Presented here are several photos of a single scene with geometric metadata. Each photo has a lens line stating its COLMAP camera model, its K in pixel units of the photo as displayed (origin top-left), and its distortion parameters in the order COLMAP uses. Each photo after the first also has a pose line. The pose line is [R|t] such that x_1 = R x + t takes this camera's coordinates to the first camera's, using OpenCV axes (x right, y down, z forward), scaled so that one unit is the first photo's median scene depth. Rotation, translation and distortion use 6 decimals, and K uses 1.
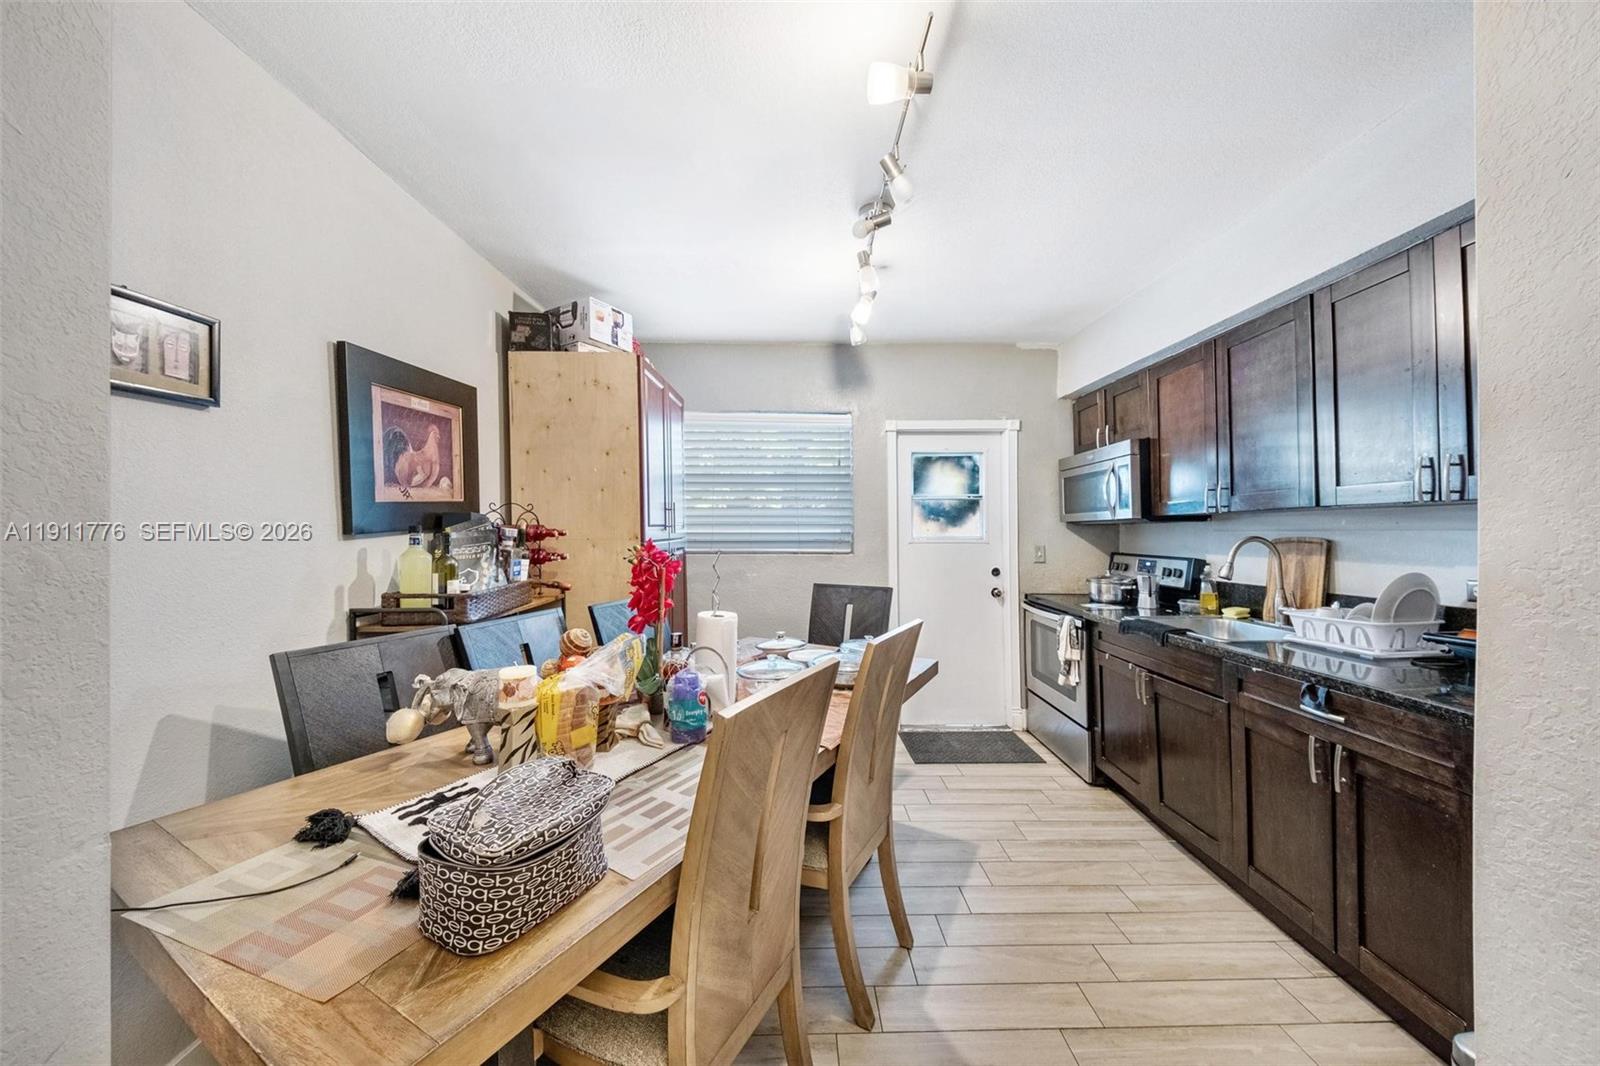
lens RADIAL K [[539.1, 0, 802.7], [0, 539.1, 533.9], [0, 0, 1]] dist [0.012172, 0.001030]
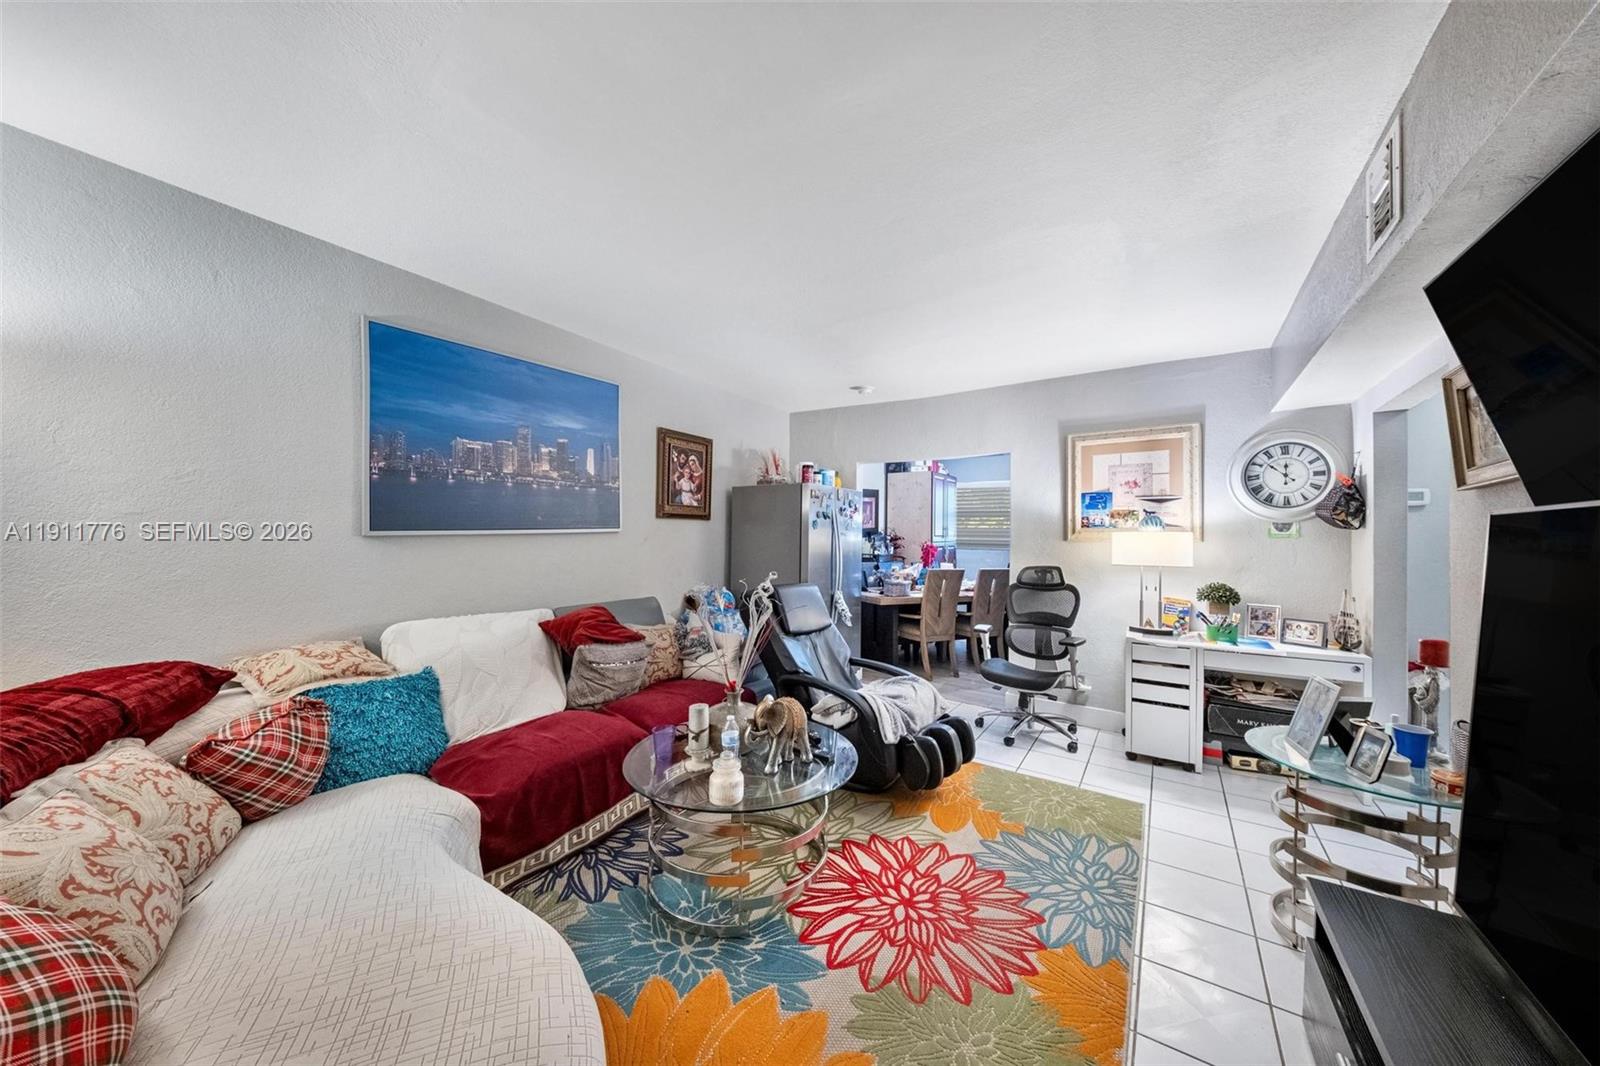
lens RADIAL K [[539.1, 0, 797.9], [0, 539.1, 537.2], [0, 0, 1]] dist [0.012172, 0.001030]
pose [[0.819991, 0.016711, -0.572132, 0.789905], [-0.019903, 0.999802, 0.000677, 0.002803], [0.572030, 0.010833, 0.820161, -1.802782]]
